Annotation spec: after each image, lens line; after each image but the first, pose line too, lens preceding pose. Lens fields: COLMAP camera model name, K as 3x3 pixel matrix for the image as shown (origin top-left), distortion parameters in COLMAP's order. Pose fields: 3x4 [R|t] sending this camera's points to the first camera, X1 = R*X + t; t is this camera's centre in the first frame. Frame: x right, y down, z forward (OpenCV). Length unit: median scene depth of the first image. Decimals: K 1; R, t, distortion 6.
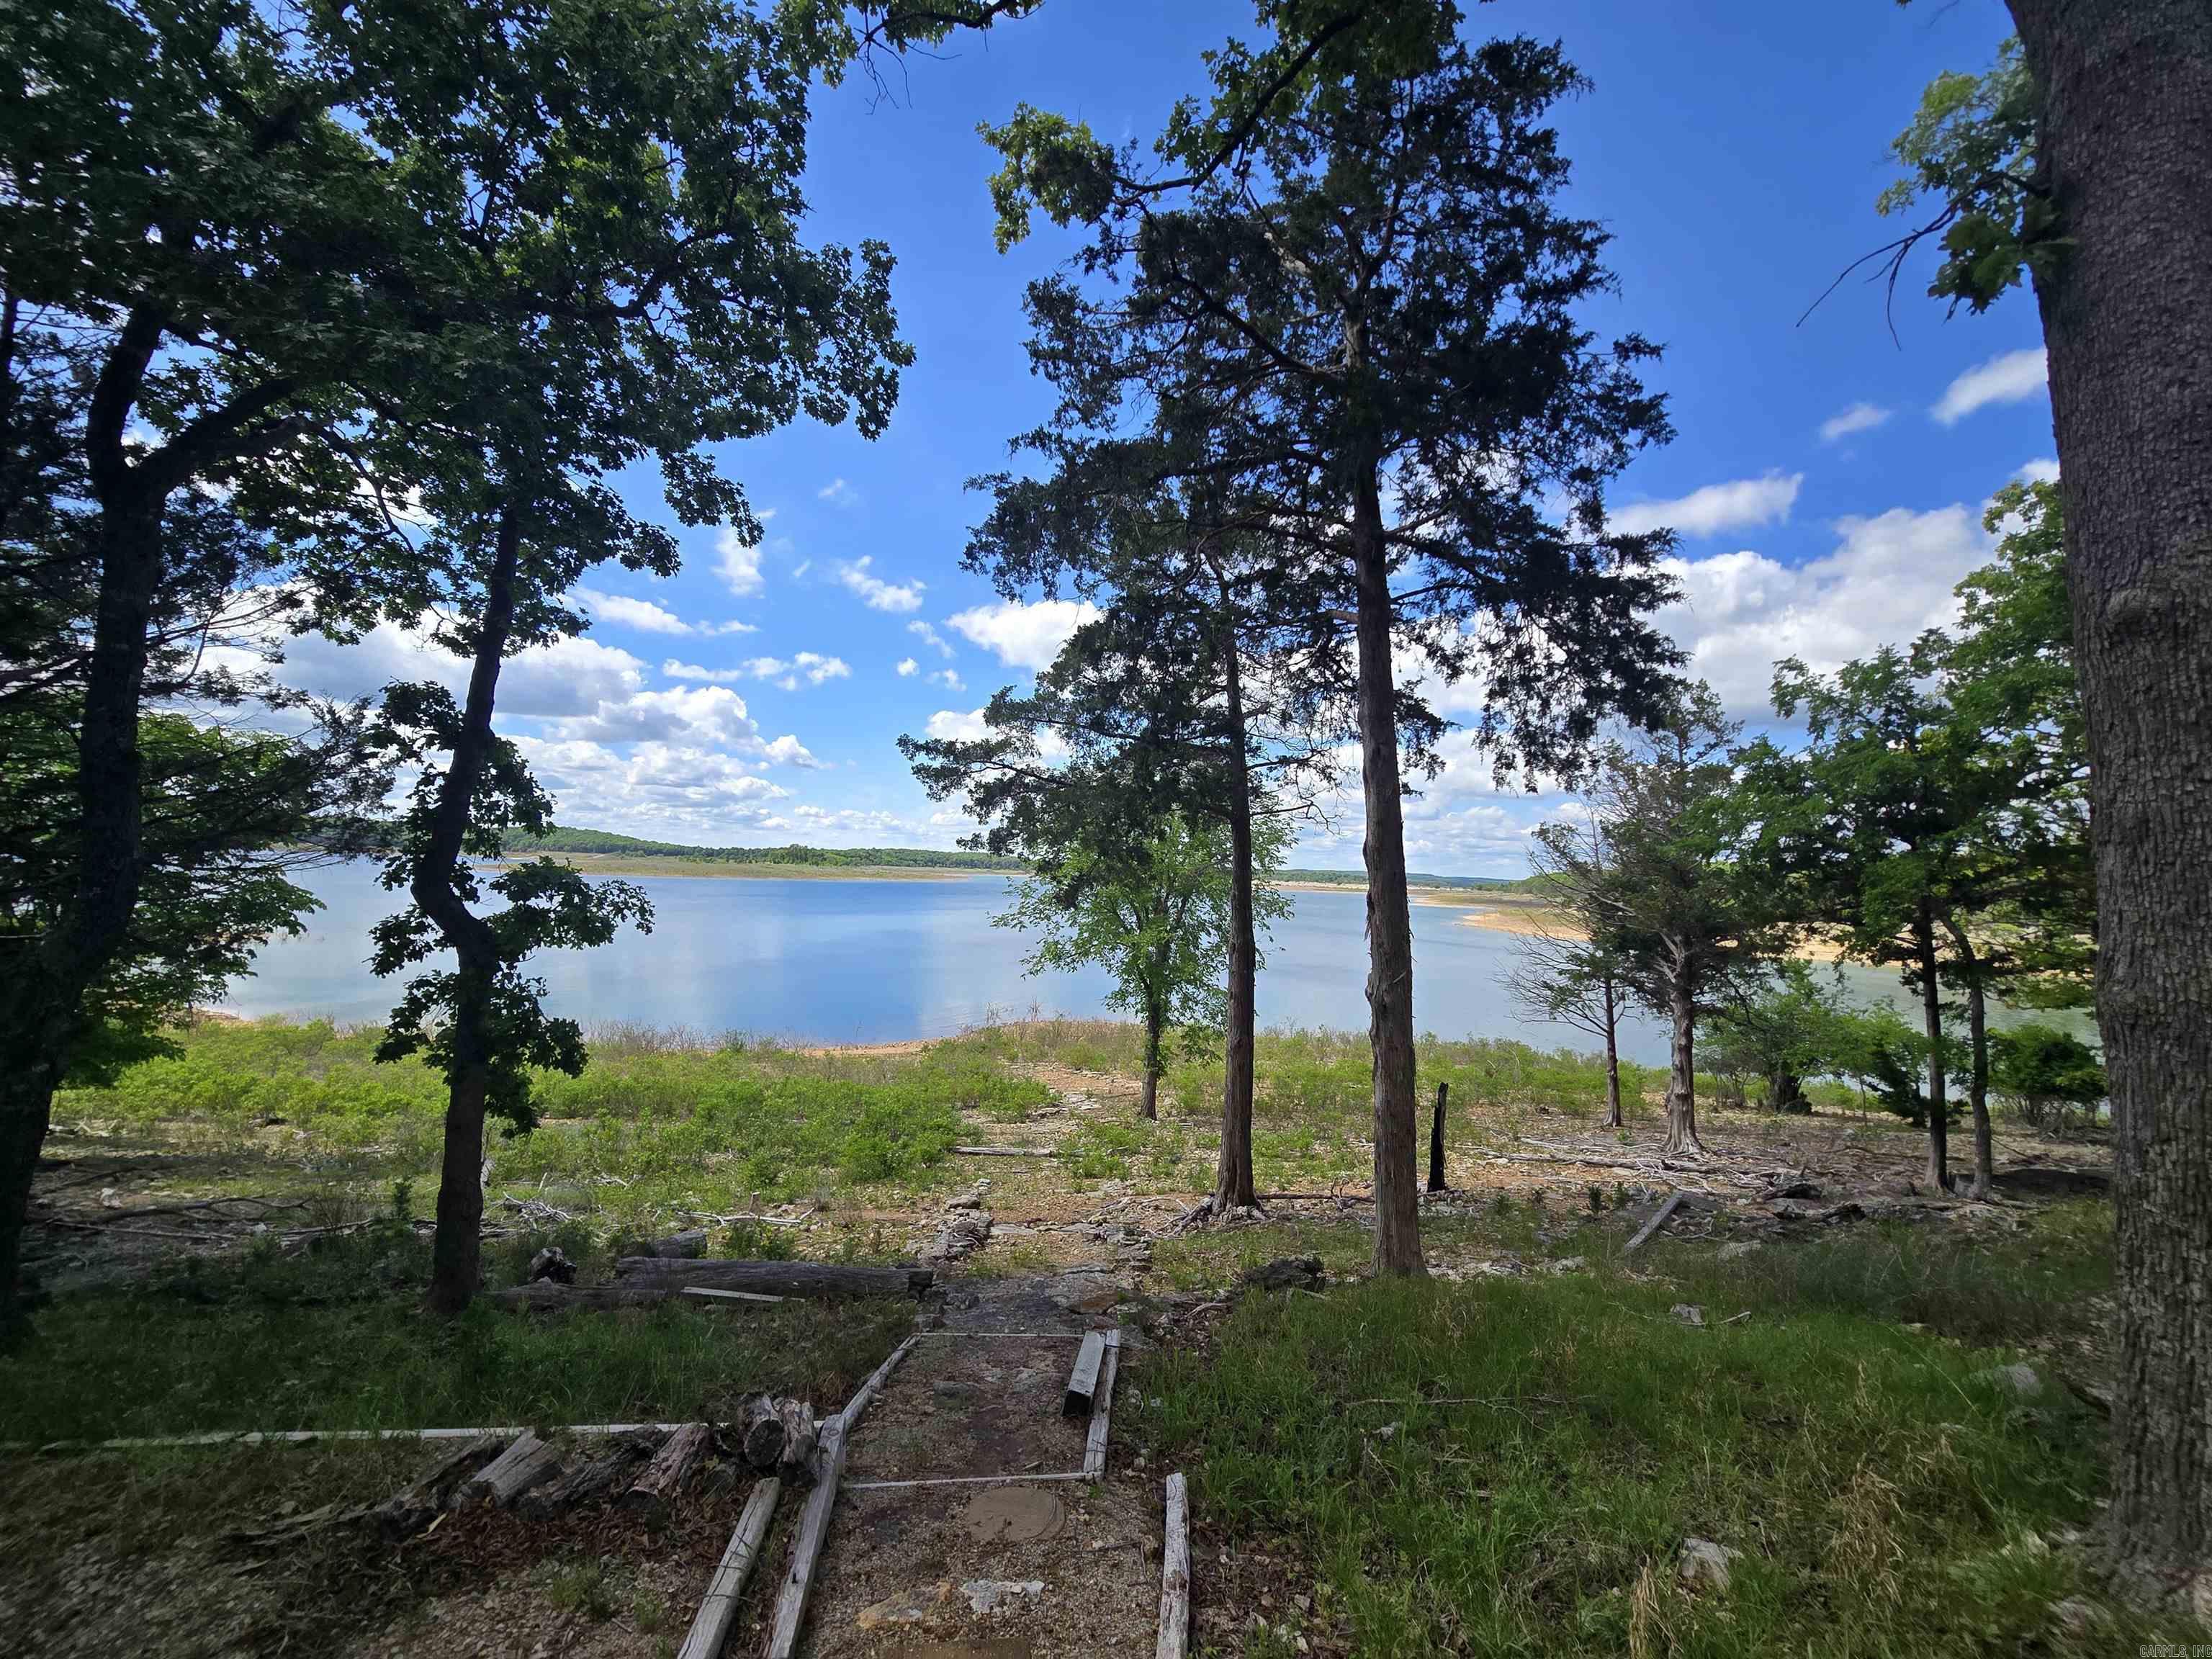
lens RADIAL K [[893.9, 0, 1106.5], [0, 893.9, 846.0], [0, 0, 1]] dist [-0.000090, 0.000086]
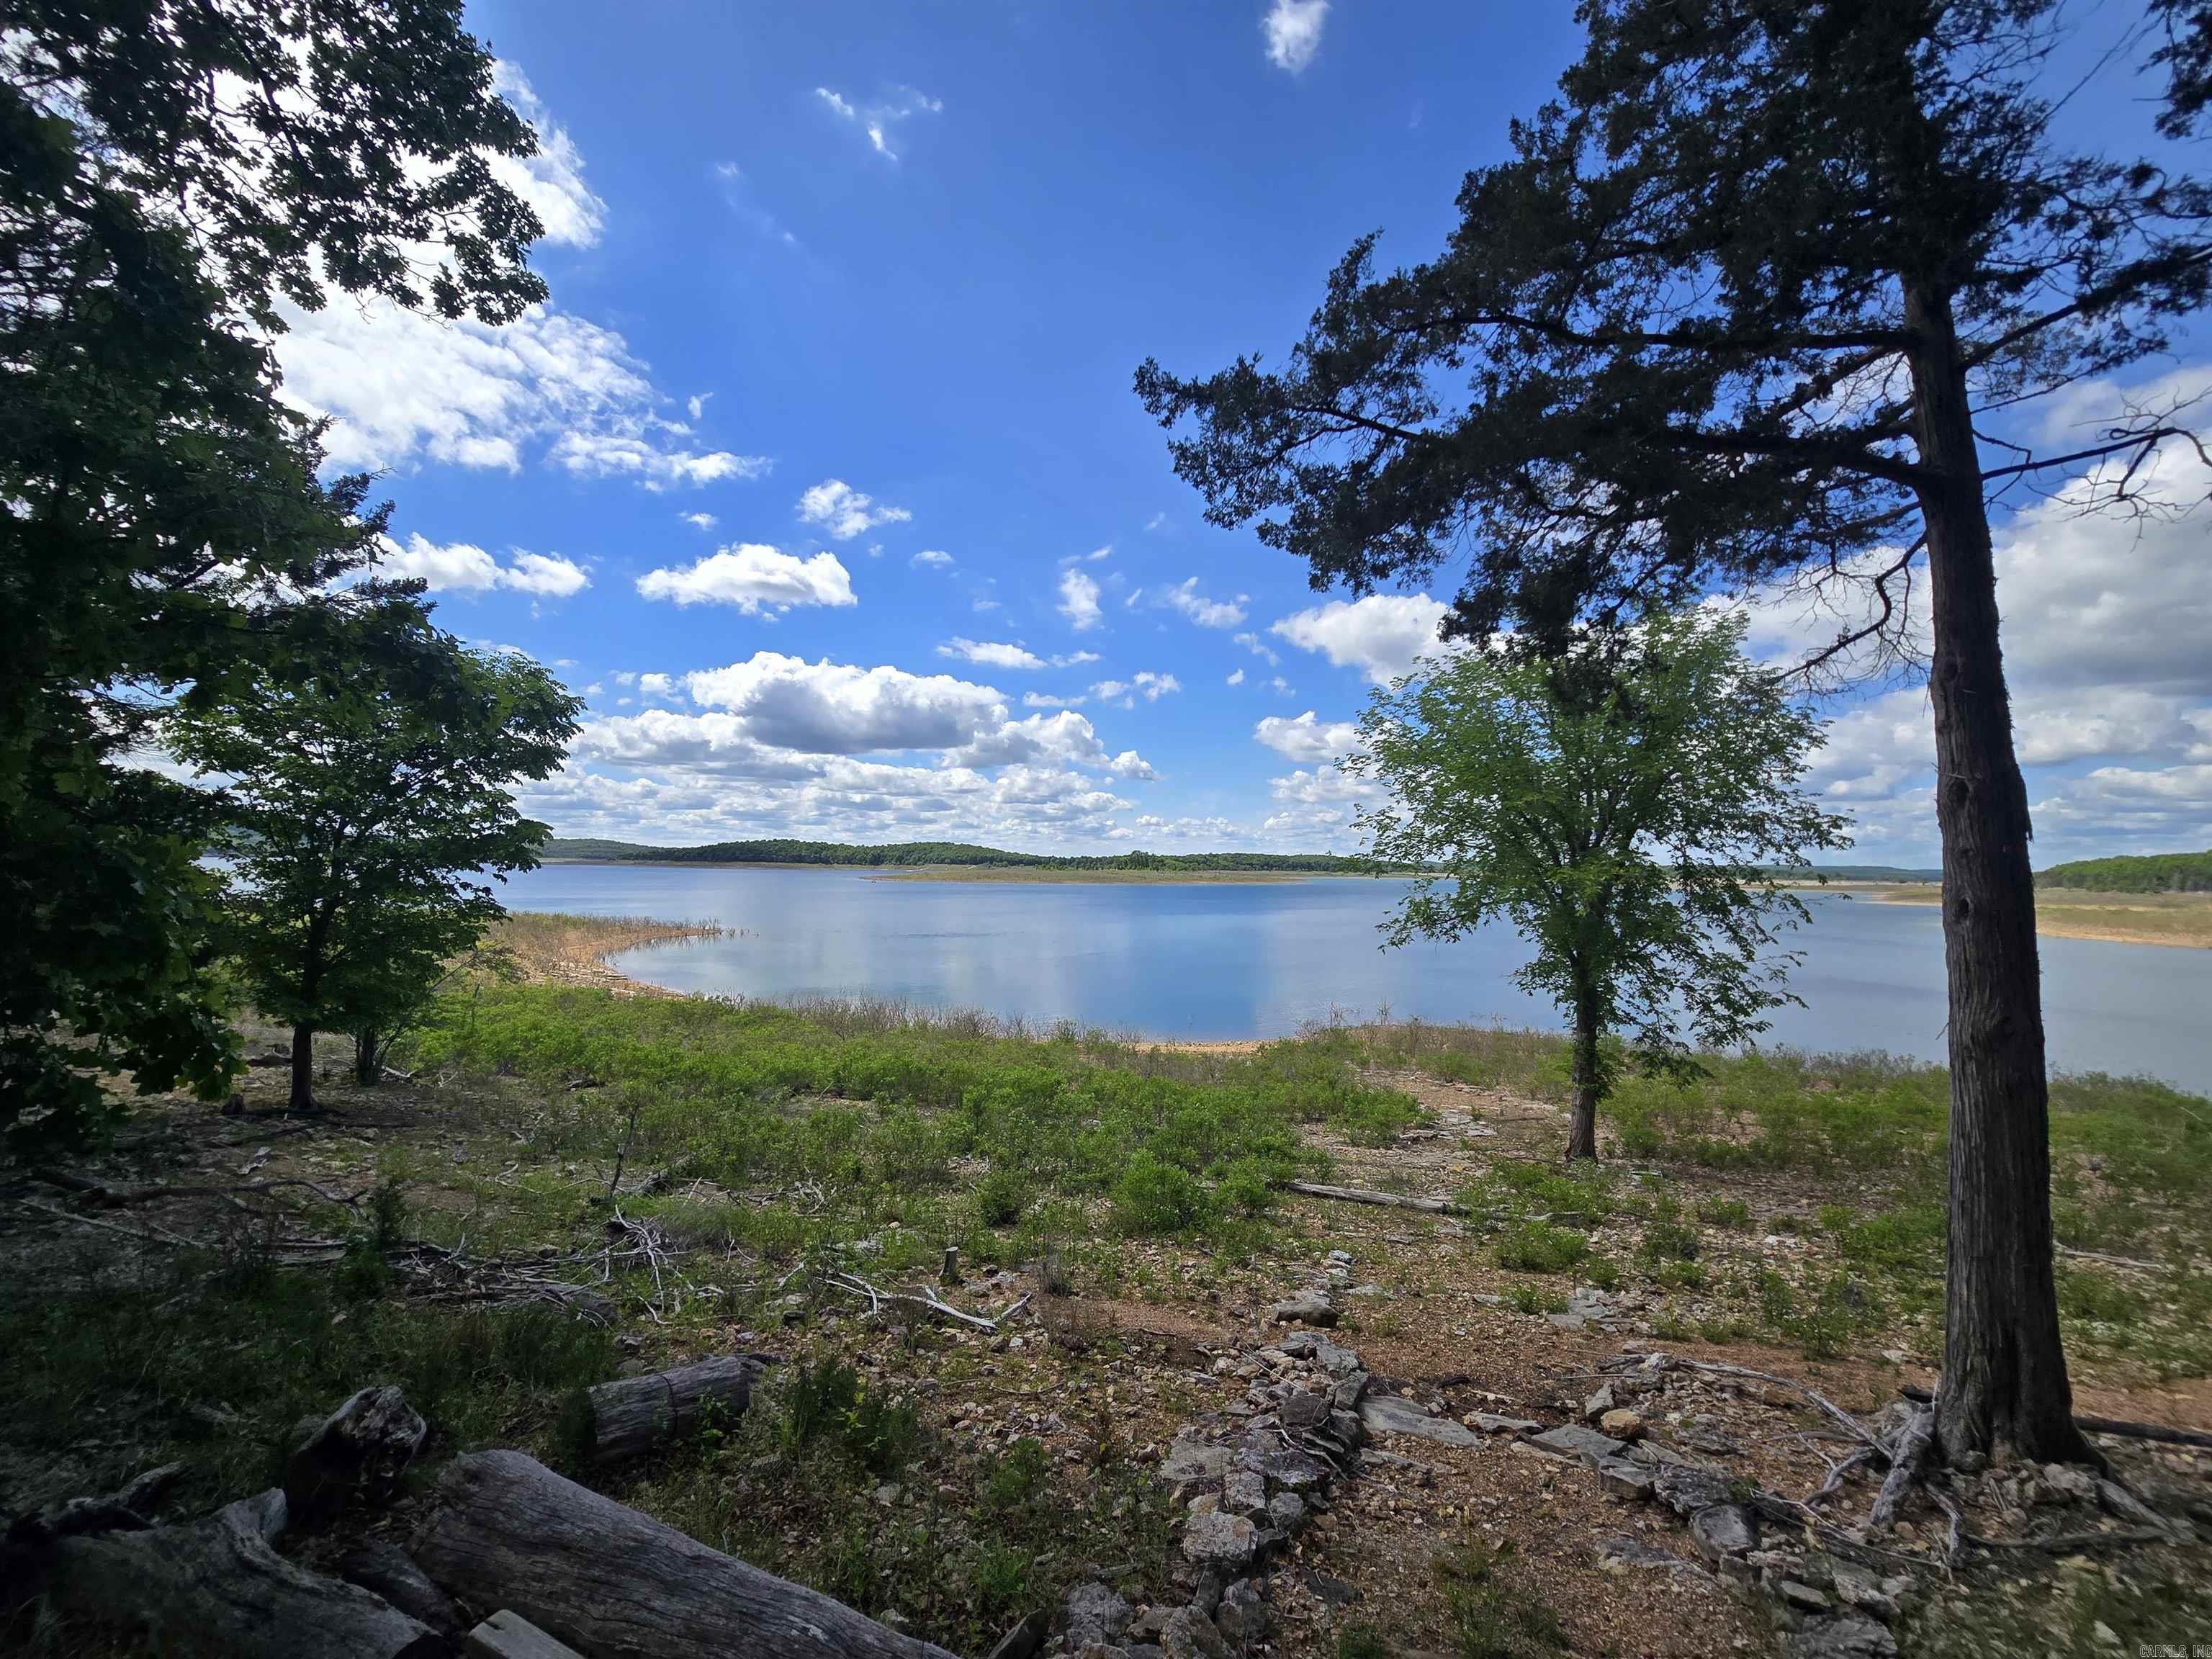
lens RADIAL K [[900.1, 0, 1101.2], [0, 900.1, 844.3], [0, 0, 1]] dist [-0.011625, 0.003360]
pose [[0.930044, -0.032961, -0.365967, -0.038657], [0.031040, 0.999456, -0.011134, 0.069930], [0.366135, -0.001005, 0.930561, 0.260871]]
